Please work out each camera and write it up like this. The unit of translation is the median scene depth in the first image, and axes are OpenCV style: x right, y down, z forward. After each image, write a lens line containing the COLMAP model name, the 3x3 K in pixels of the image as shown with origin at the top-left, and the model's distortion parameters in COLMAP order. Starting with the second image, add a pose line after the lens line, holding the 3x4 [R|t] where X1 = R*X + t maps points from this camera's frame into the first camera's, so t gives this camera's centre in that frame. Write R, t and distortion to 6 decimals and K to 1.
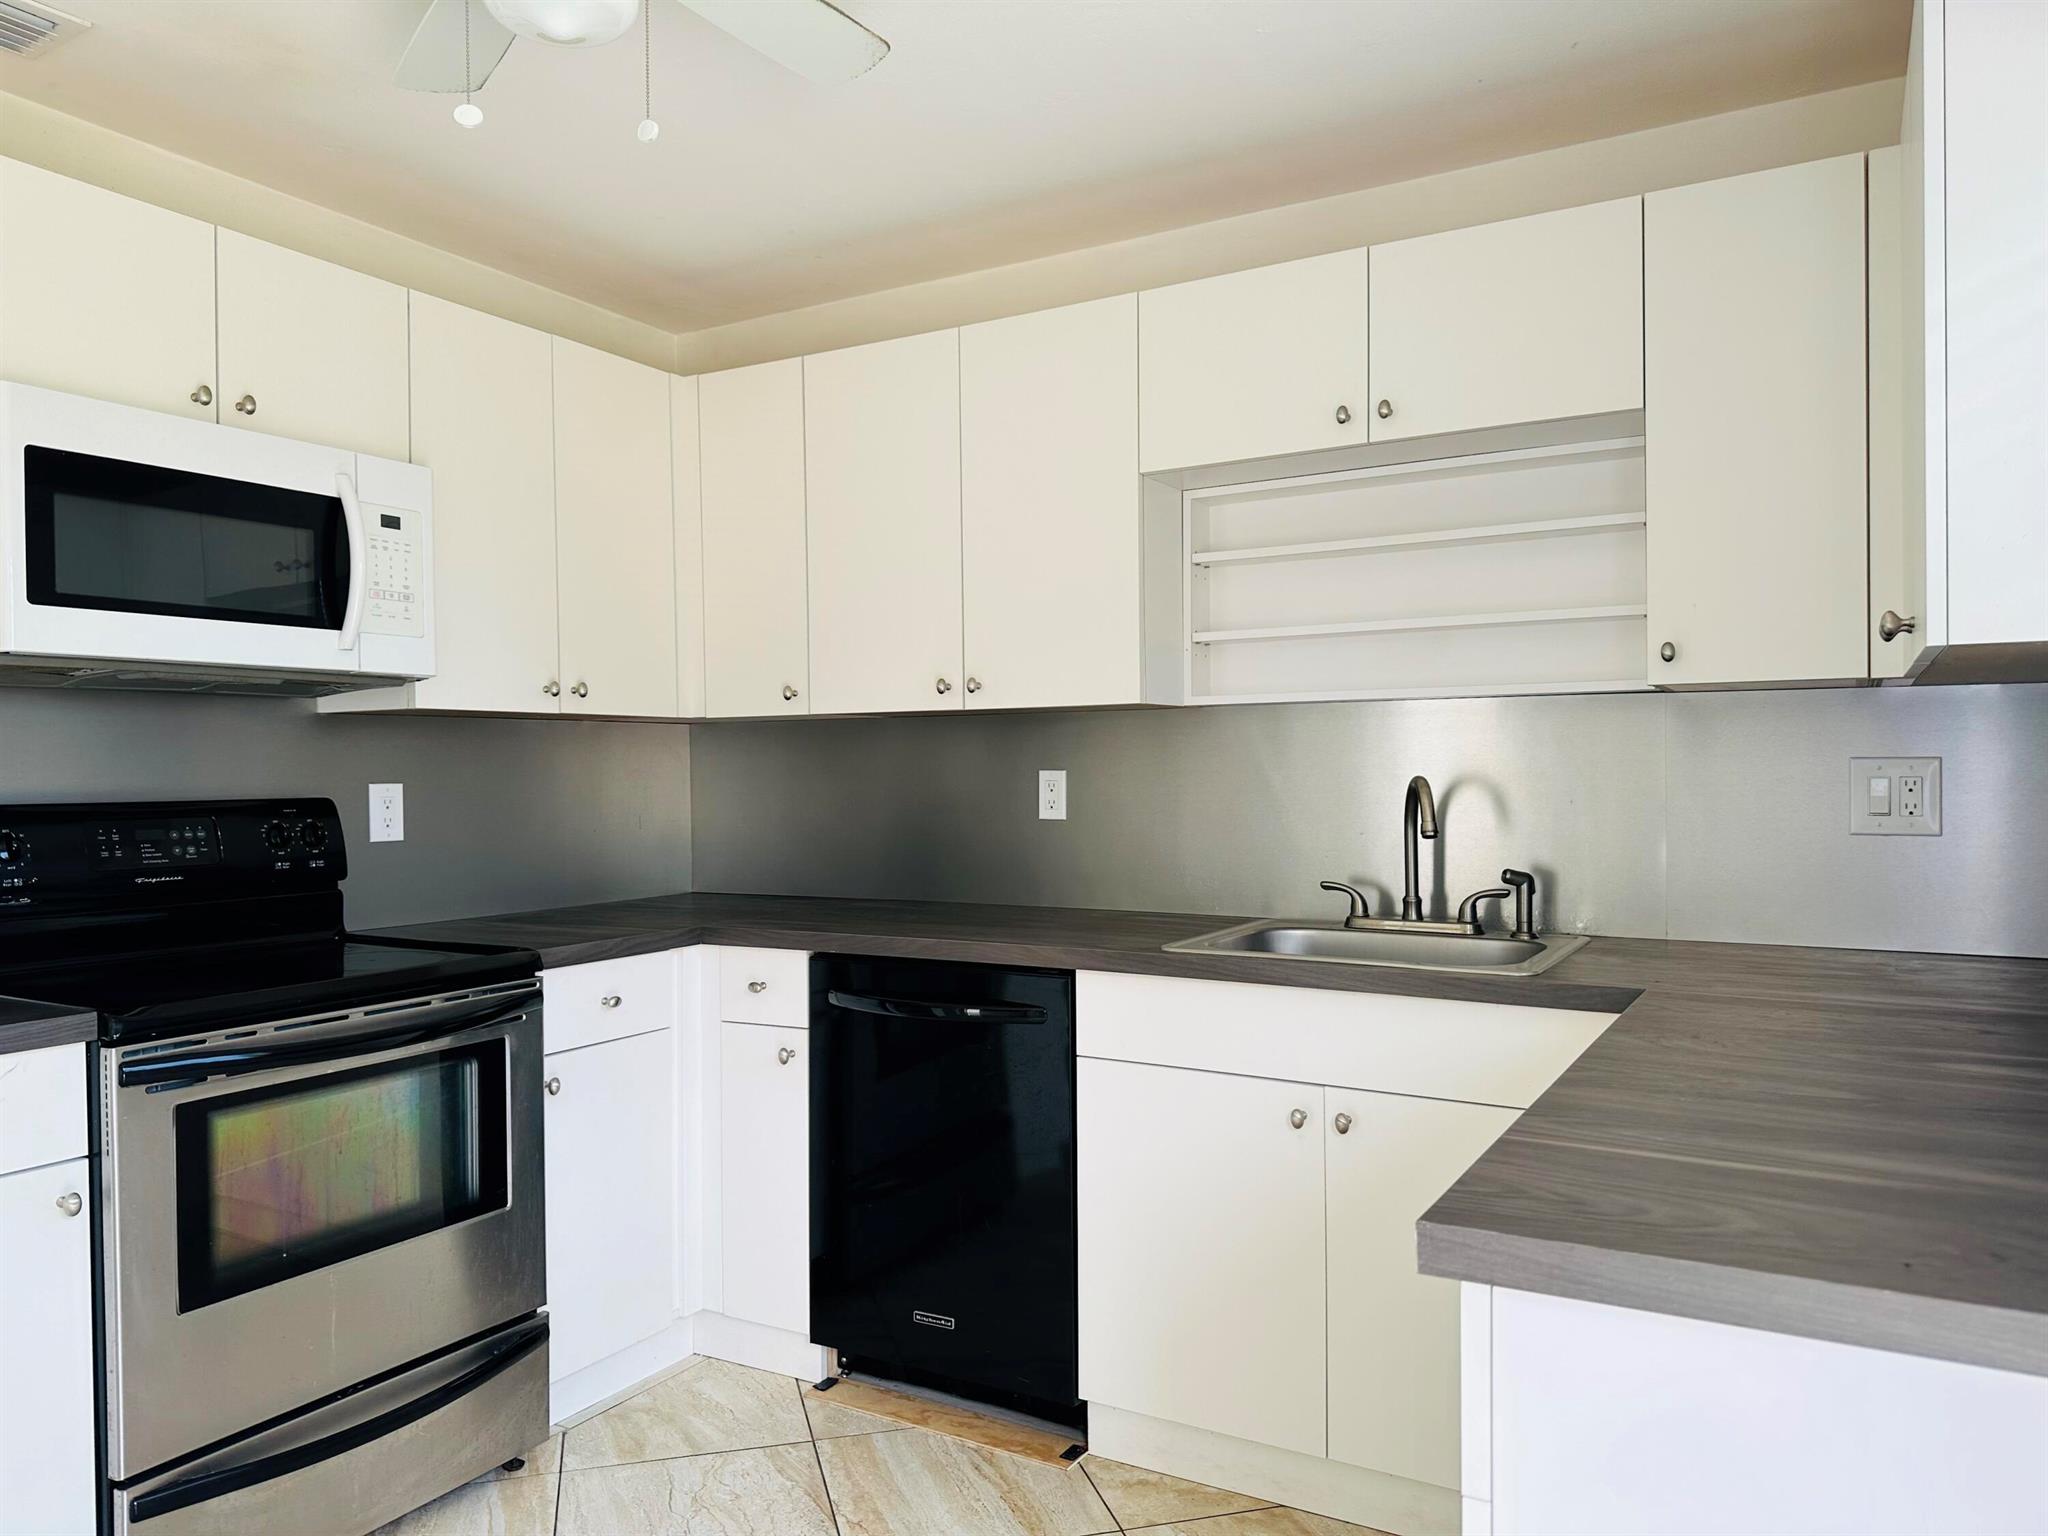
lens RADIAL K [[1440.0, 0, 1028.3], [0, 1440.0, 781.1], [0, 0, 1]] dist [0.071563, -0.104954]
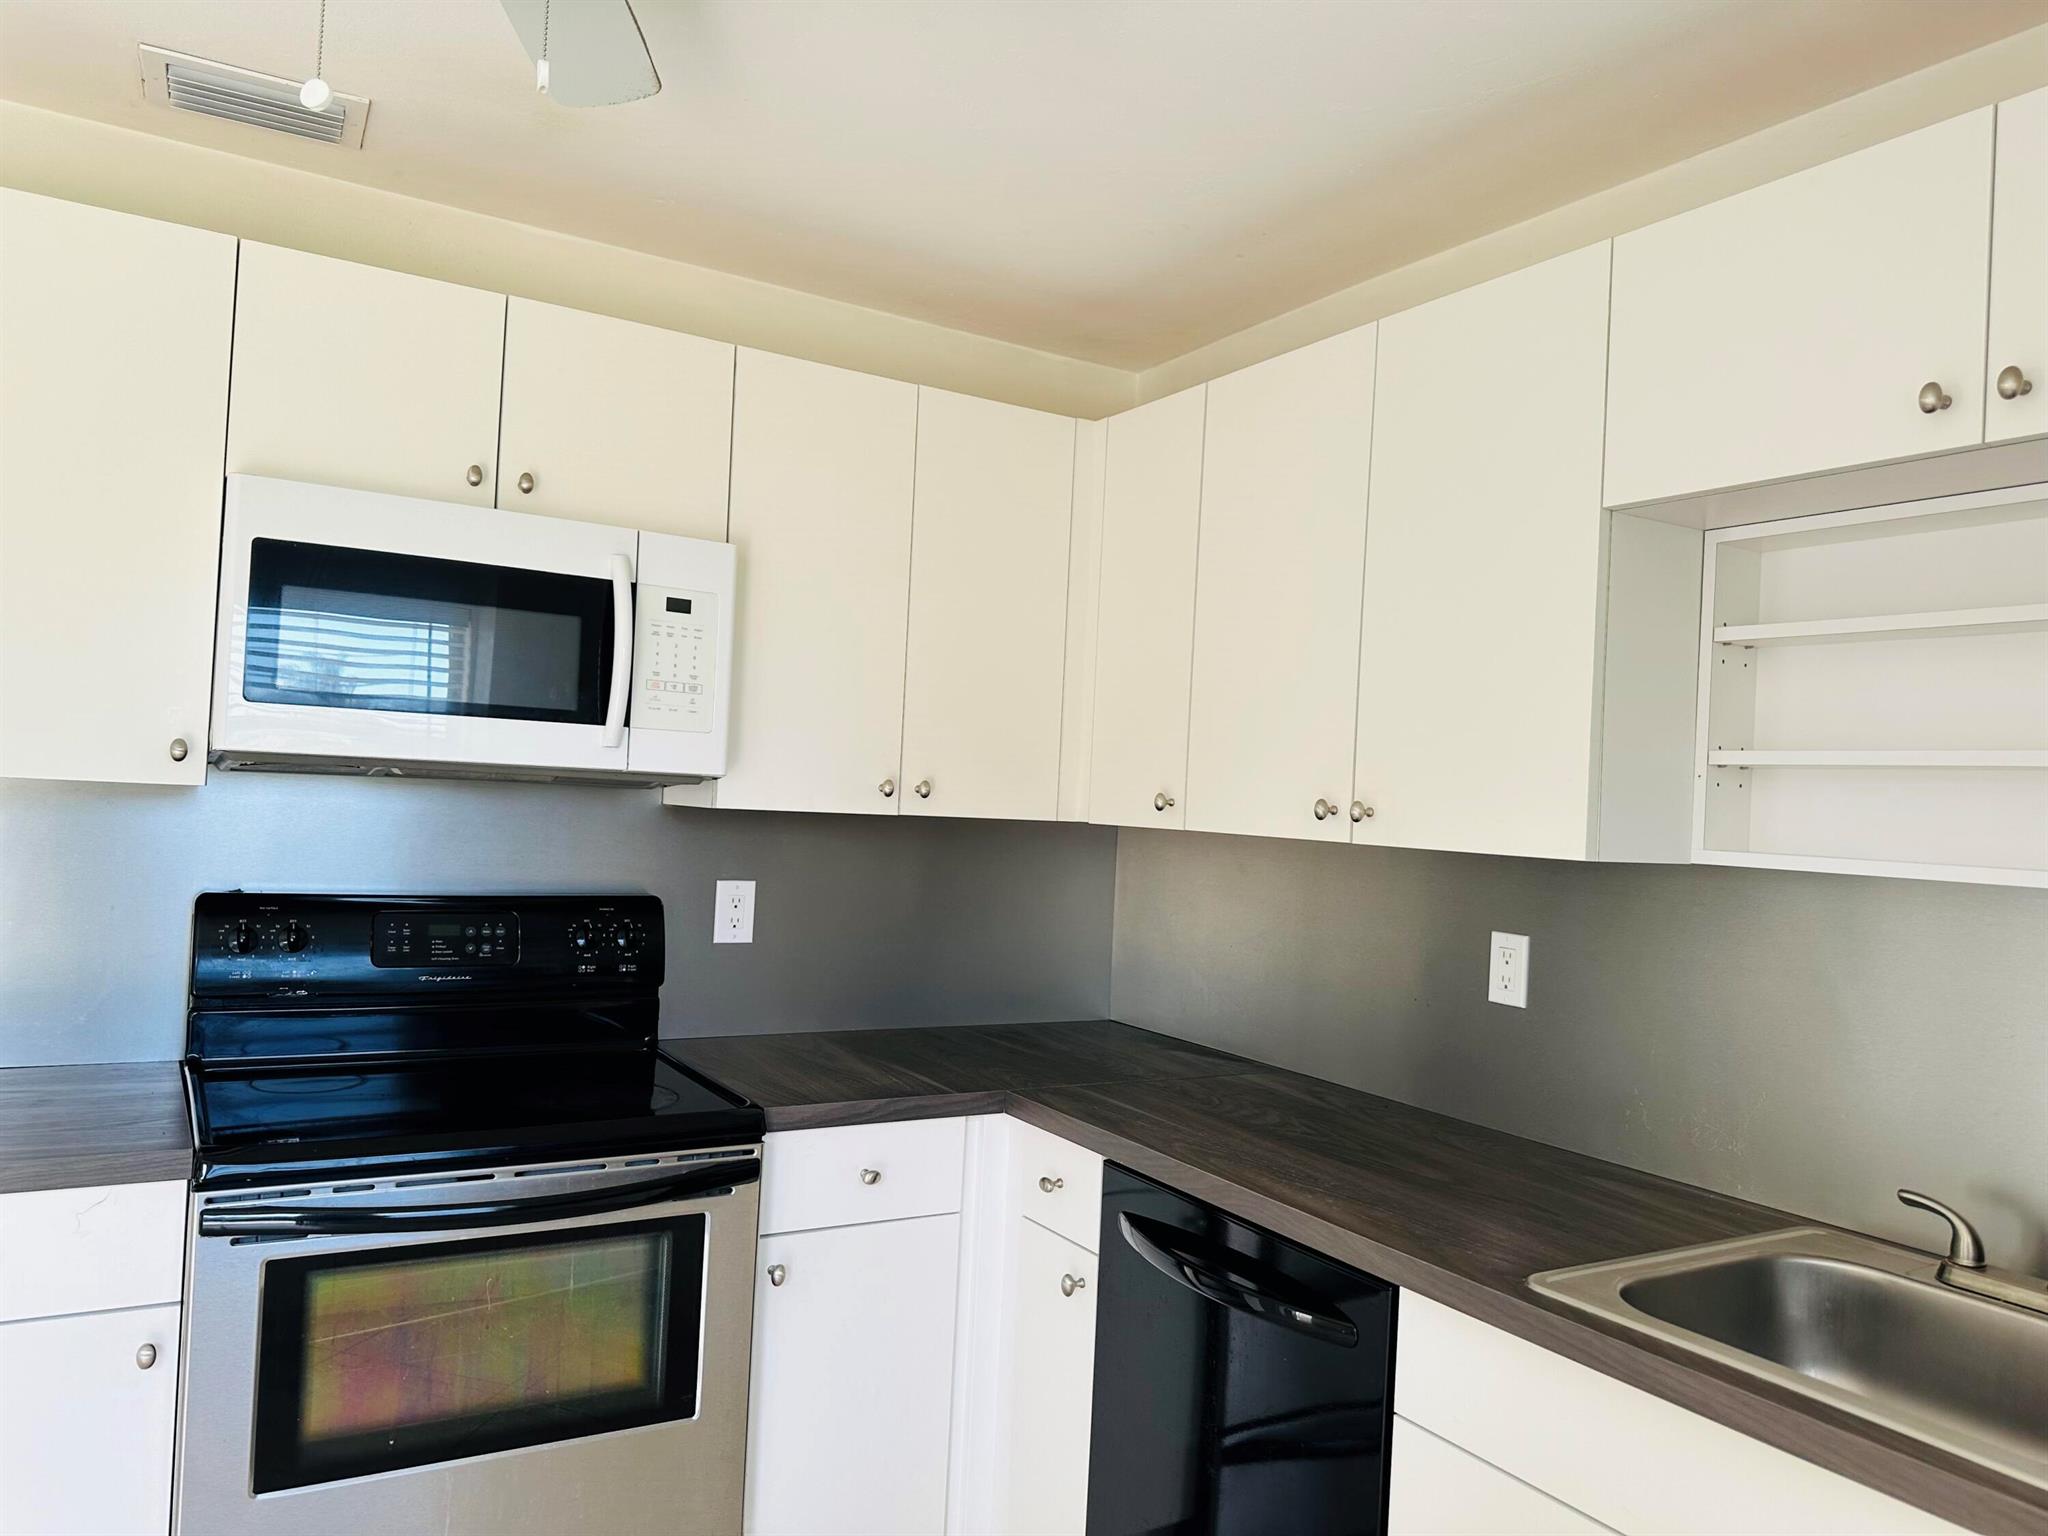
lens RADIAL K [[1449.5, 0, 999.7], [0, 1449.5, 763.5], [0, 0, 1]] dist [0.053161, -0.077937]
pose [[0.865224, 0.042498, -0.499581, 0.189964], [-0.063260, 0.997692, -0.024689, -0.070446], [0.497379, 0.052965, 0.865915, 0.321610]]
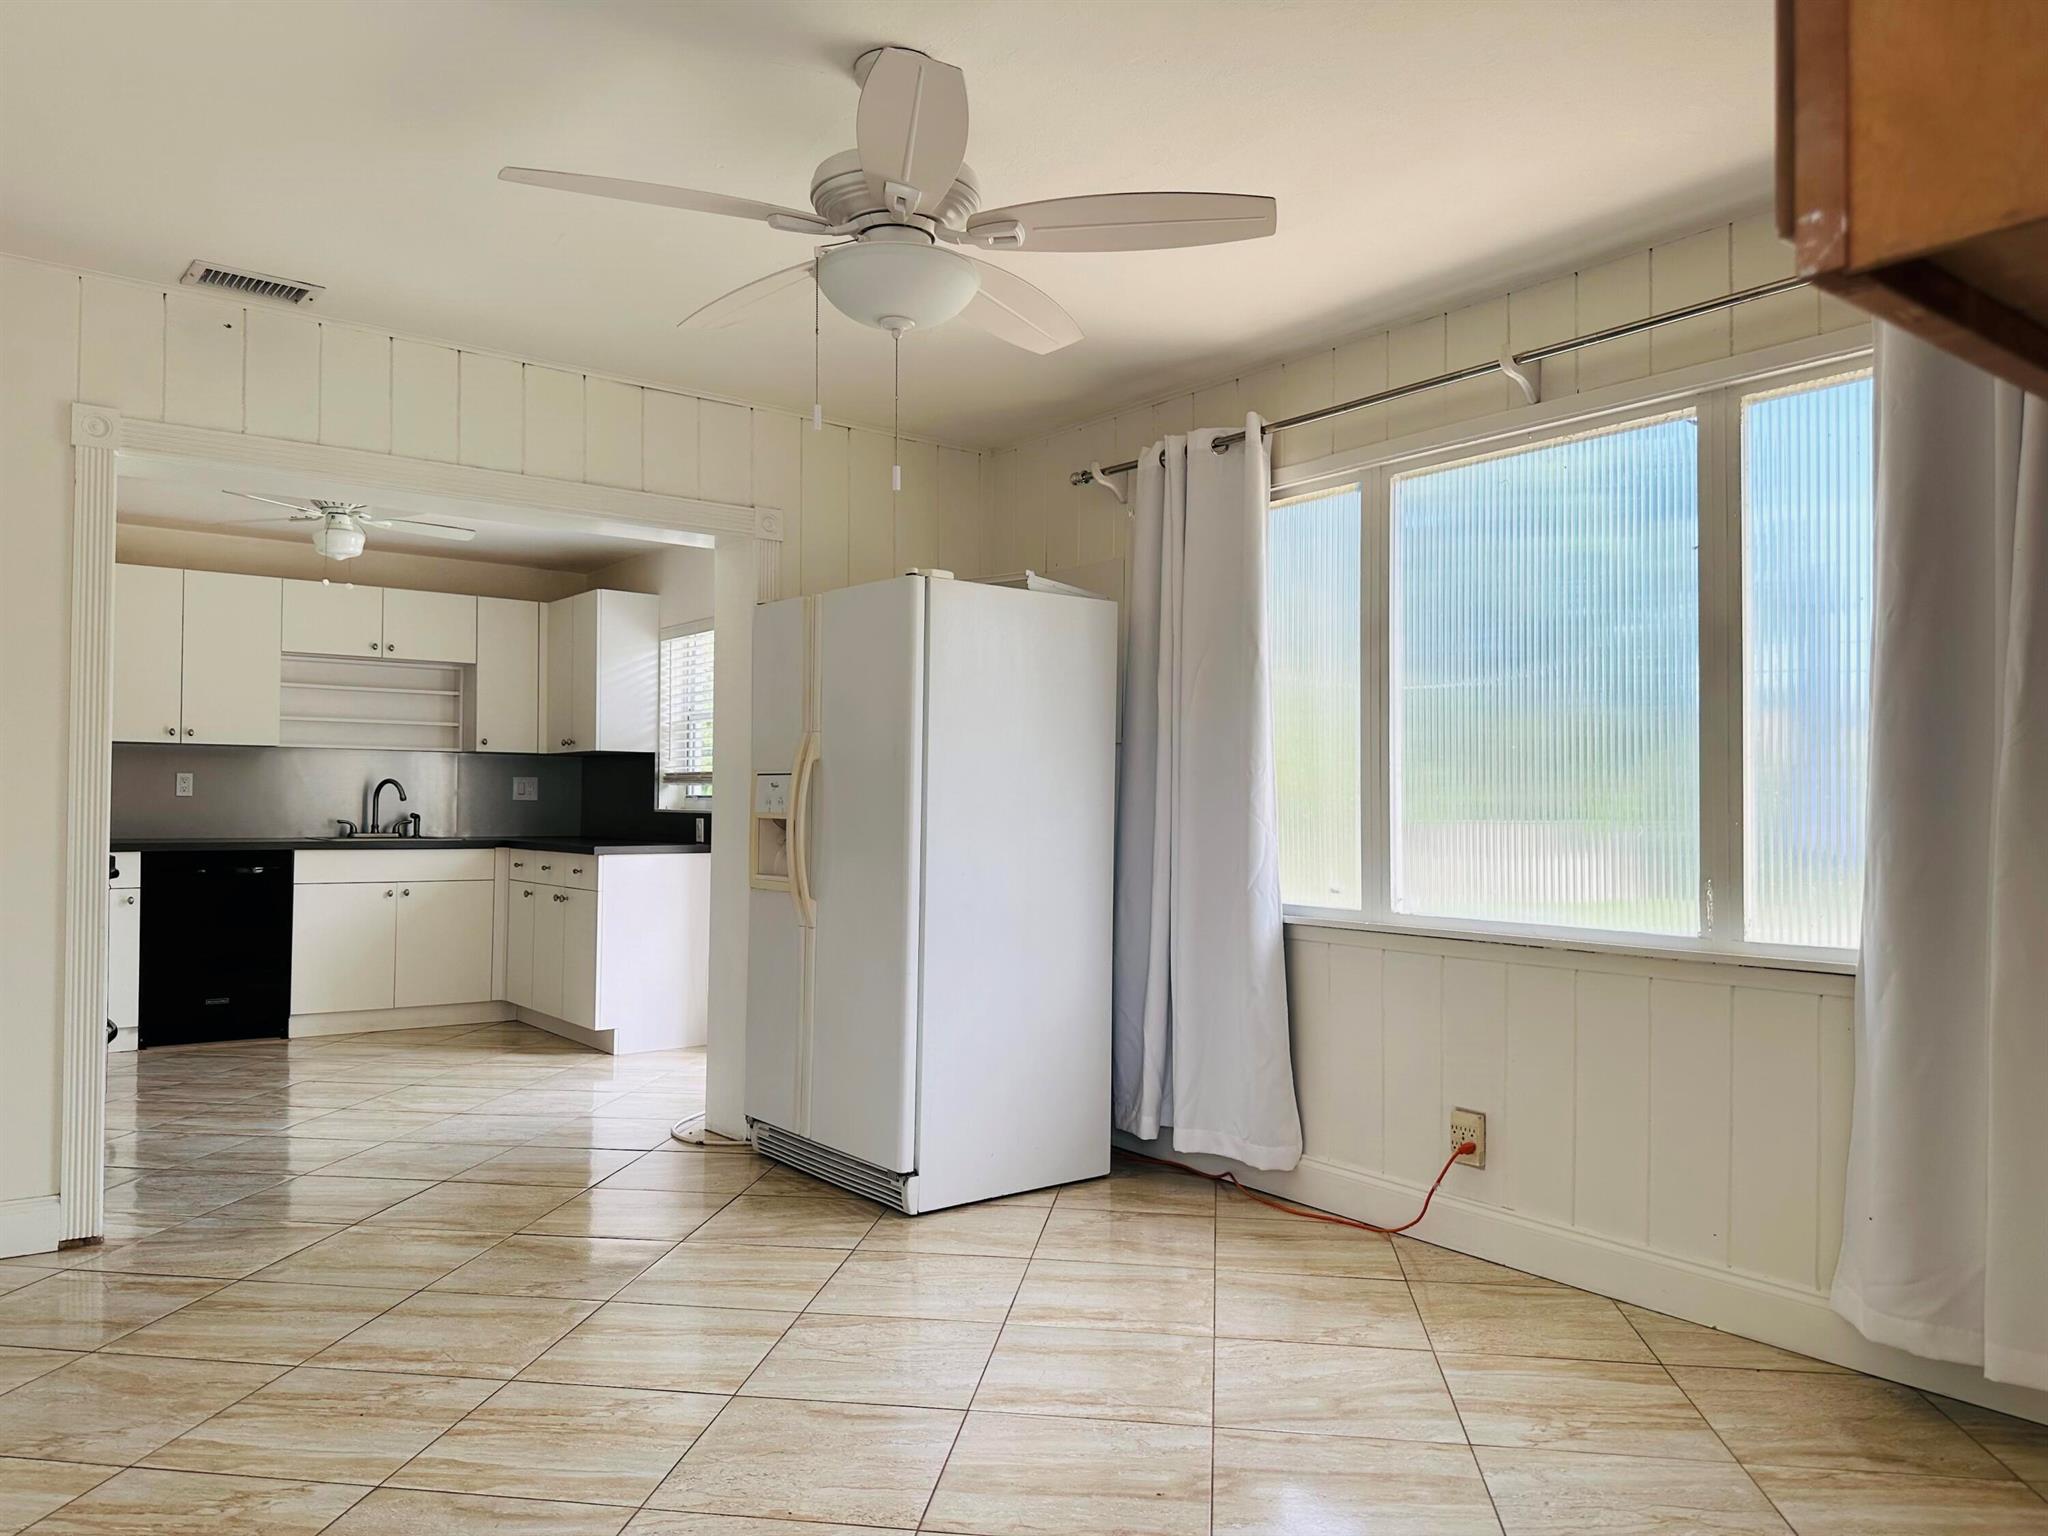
lens RADIAL K [[1440.0, 0, 1028.3], [0, 1440.0, 781.1], [0, 0, 1]] dist [0.071563, -0.104954]
pose [[0.381840, 0.024693, 0.923898, -1.832627], [-0.004029, 0.999678, -0.025053, 0.065821], [-0.924220, 0.005844, 0.381817, -1.184684]]
